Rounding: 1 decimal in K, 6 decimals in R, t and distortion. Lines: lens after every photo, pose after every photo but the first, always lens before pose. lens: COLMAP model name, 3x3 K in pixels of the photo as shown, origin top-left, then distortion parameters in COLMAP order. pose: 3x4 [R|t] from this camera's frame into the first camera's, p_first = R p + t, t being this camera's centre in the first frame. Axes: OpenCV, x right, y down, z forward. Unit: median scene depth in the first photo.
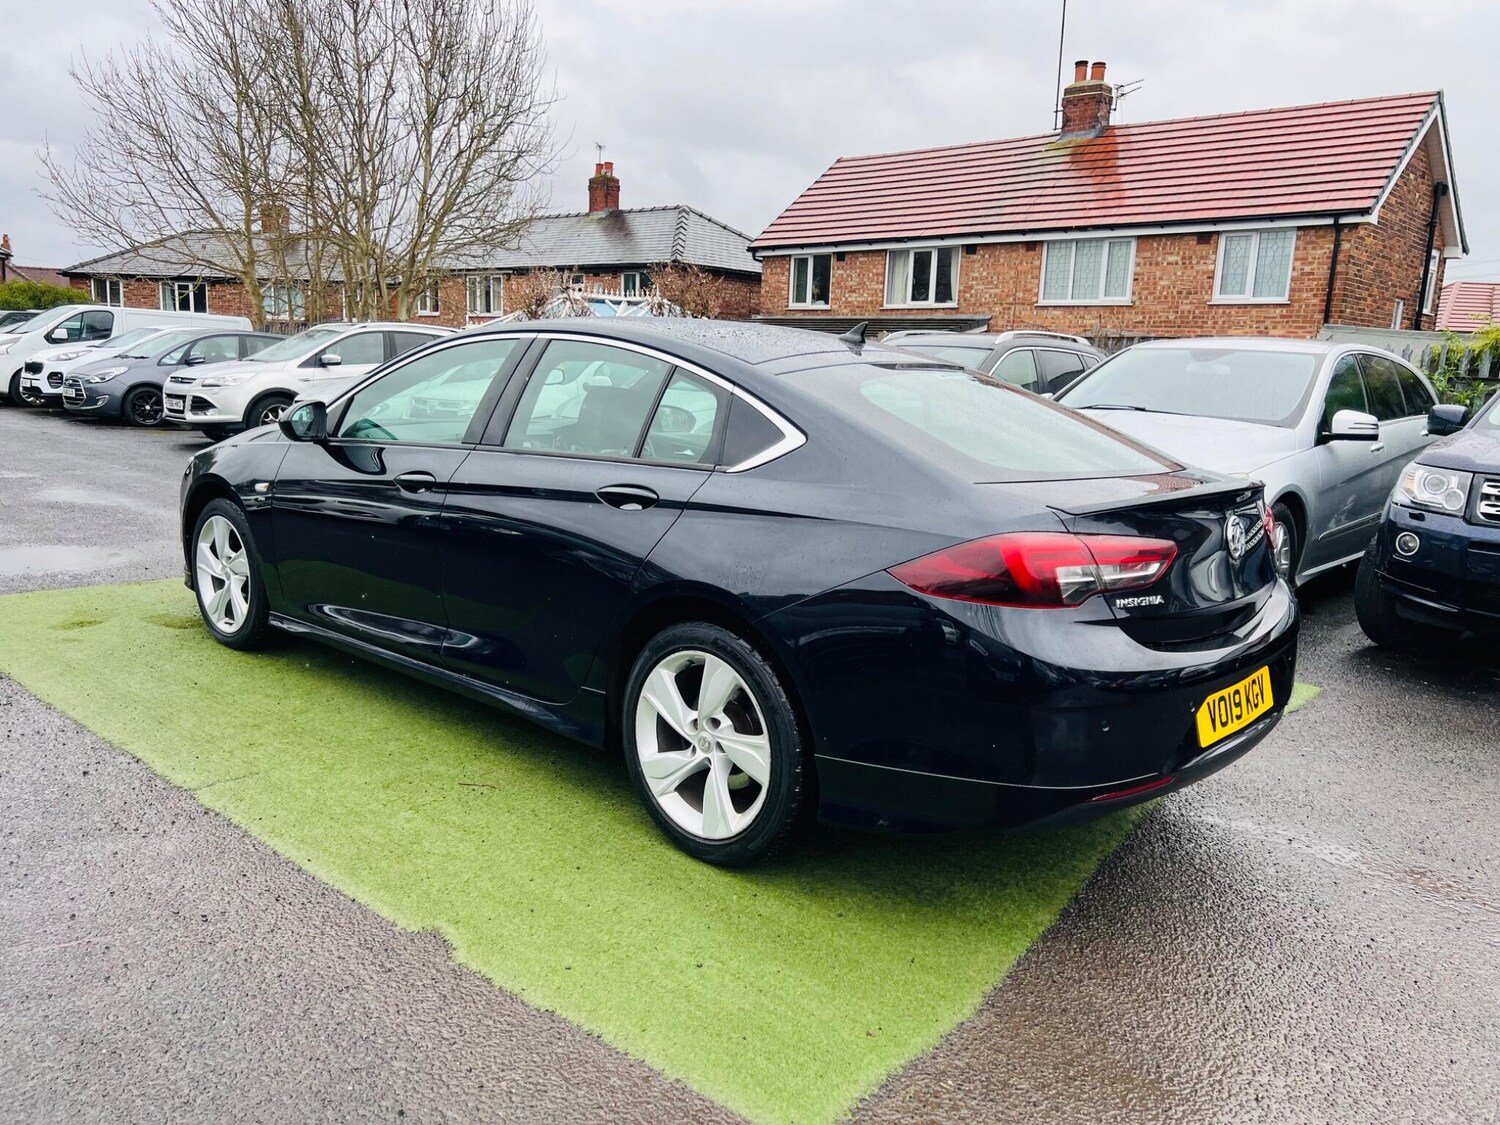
lens RADIAL K [[1119.3, 0, 750.6], [0, 1119.3, 582.0], [0, 0, 1]] dist [0.057520, -0.061312]
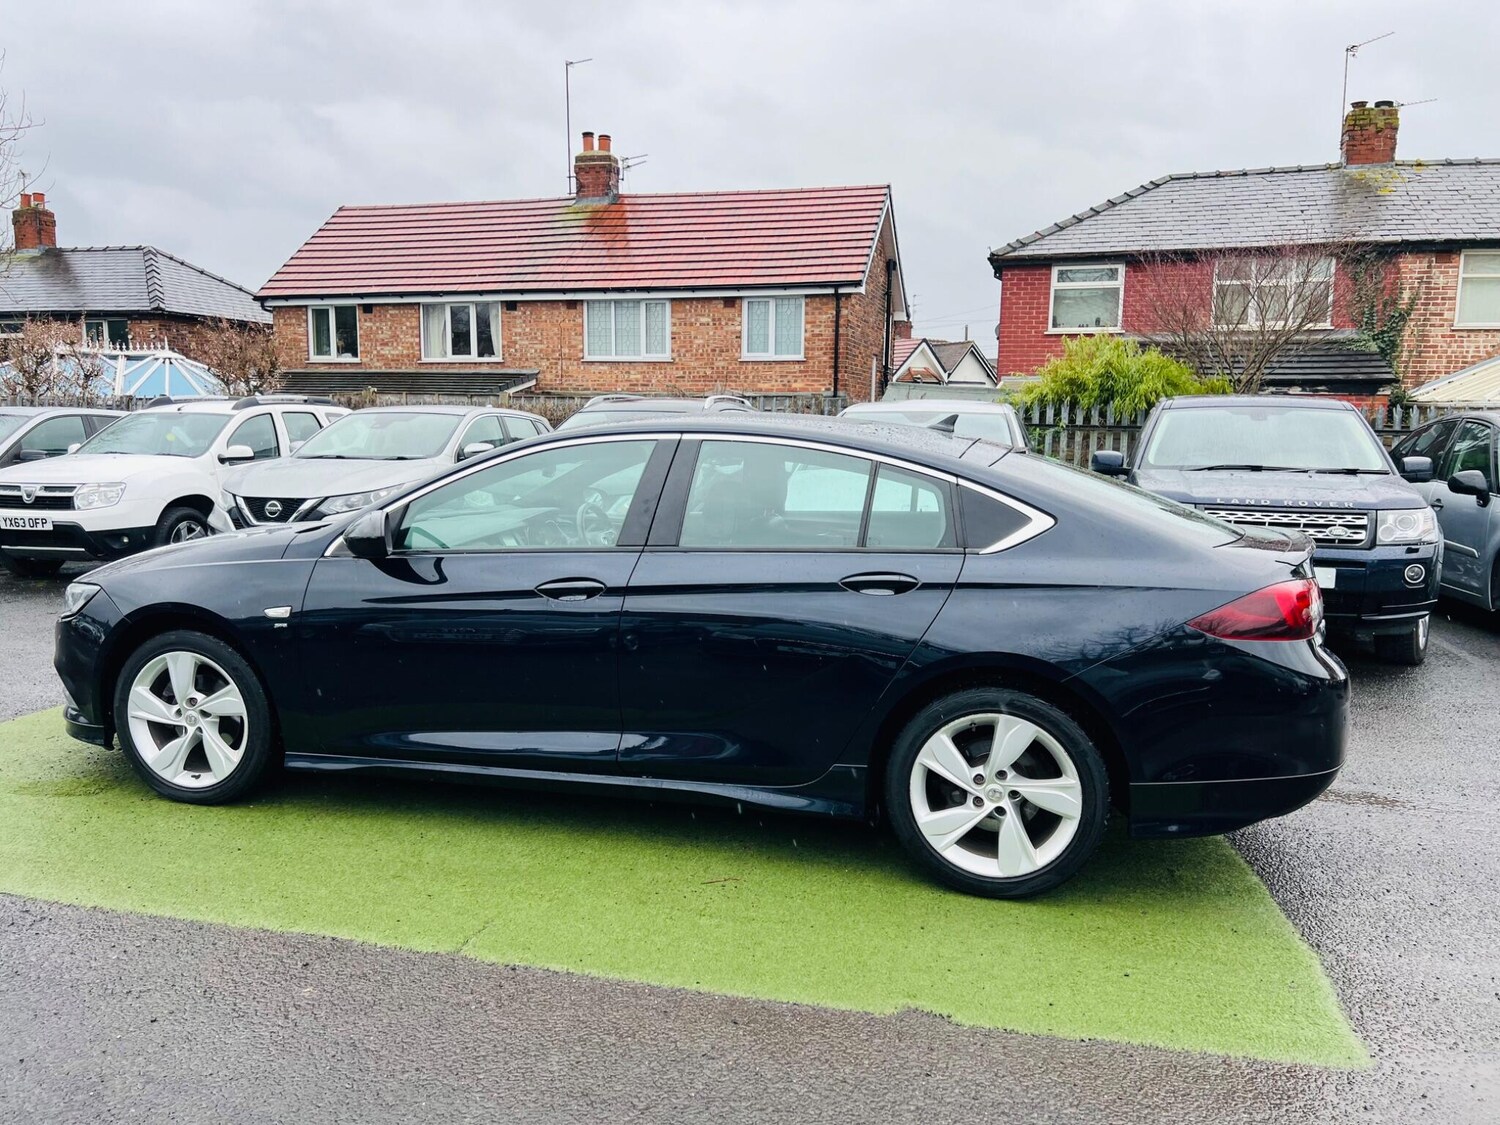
lens RADIAL K [[1119.3, 0, 741.7], [0, 1119.3, 589.1], [0, 0, 1]] dist [0.057520, -0.061312]
pose [[0.887591, -0.098698, 0.449934, -0.124919], [0.113260, 0.993550, -0.005483, -0.013907], [-0.446491, 0.055826, 0.893045, 0.014200]]
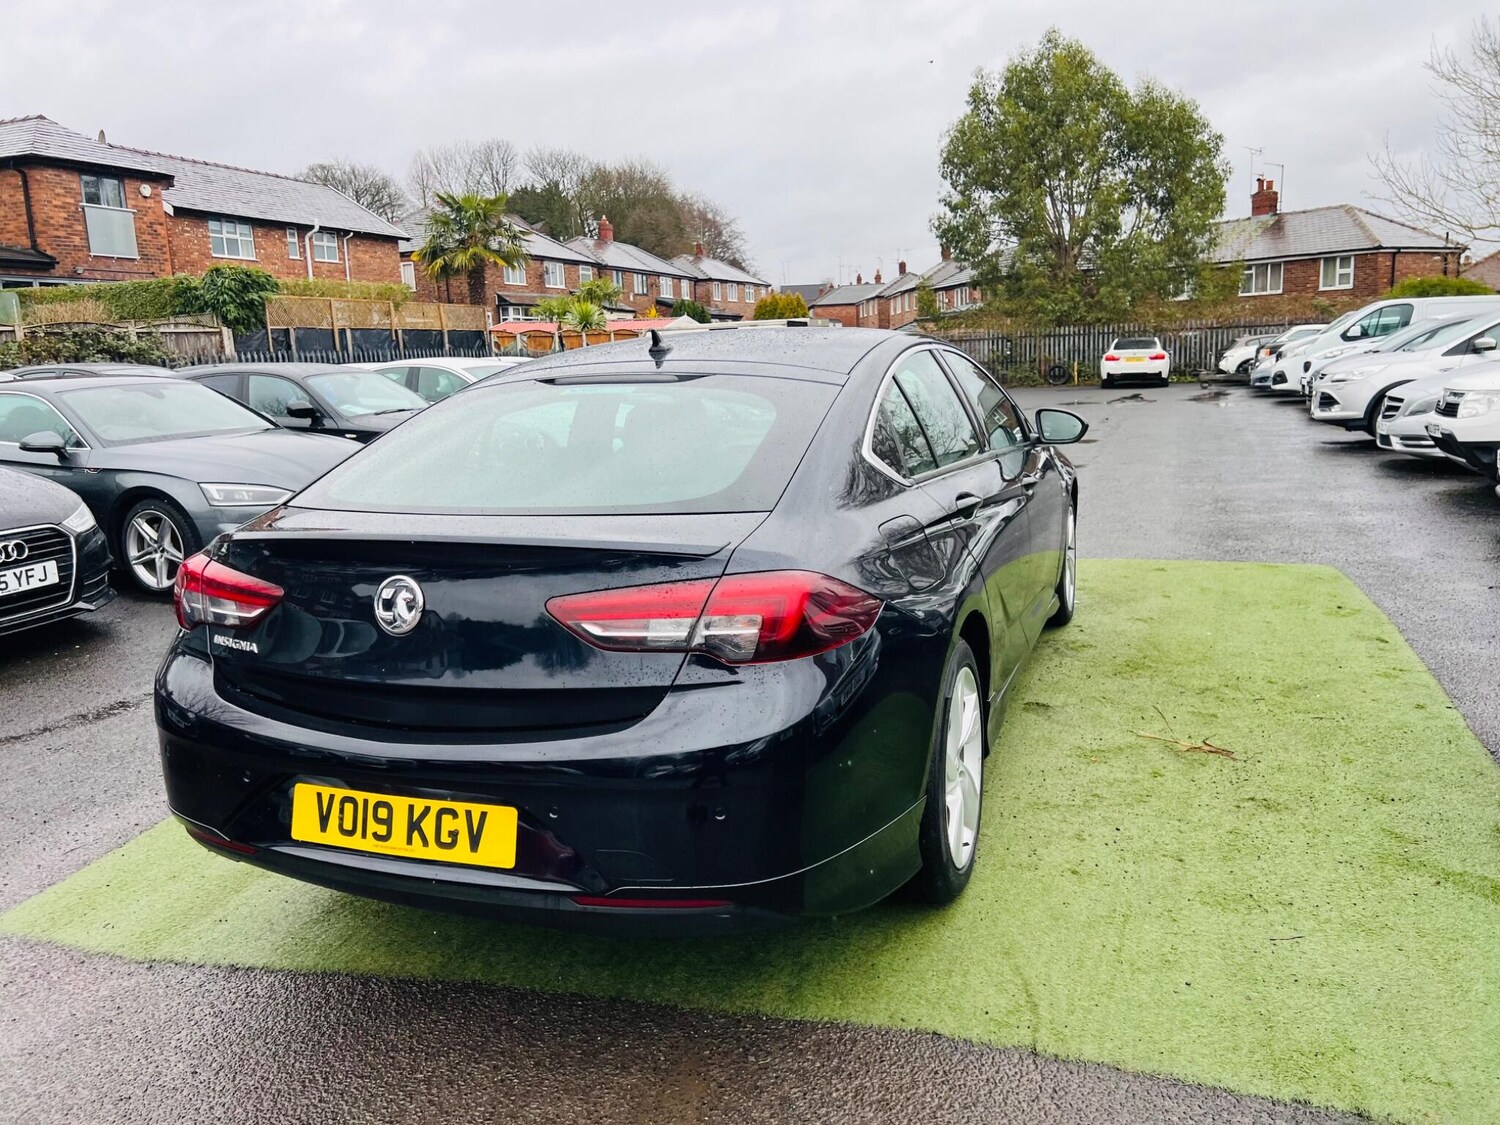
lens RADIAL K [[1119.3, 0, 743.6], [0, 1119.3, 556.3], [0, 0, 1]] dist [0.057520, -0.061312]
pose [[0.355848, 0.109382, -0.928120, 0.193121], [-0.121939, 0.990071, 0.069931, -0.024386], [0.926554, 0.088289, 0.365653, 0.148995]]
